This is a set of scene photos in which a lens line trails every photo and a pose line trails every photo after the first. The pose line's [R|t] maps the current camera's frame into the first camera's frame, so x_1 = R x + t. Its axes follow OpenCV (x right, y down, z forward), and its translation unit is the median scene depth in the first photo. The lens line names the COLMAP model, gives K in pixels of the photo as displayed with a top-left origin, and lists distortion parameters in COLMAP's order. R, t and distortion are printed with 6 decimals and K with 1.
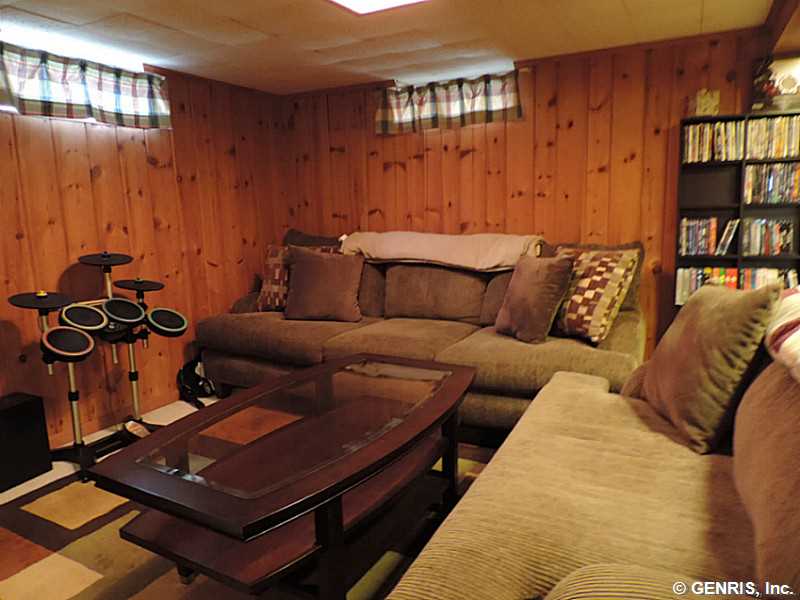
lens RADIAL K [[571.4, 0, 400.0], [0, 571.4, 300.0], [0, 0, 1]] dist [-0.025602, 0.000604]
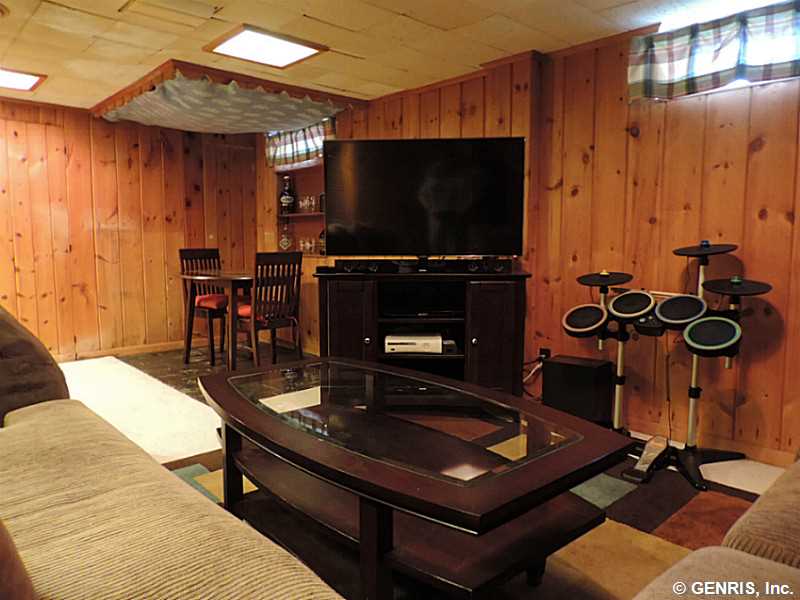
lens RADIAL K [[571.4, 0, 400.0], [0, 571.4, 300.0], [0, 0, 1]] dist [-0.025602, 0.000604]
pose [[-0.355775, 0.125023, -0.926171, 0.452906], [-0.137469, 0.973231, 0.184183, -0.095211], [0.924406, 0.192847, -0.329065, 0.899866]]
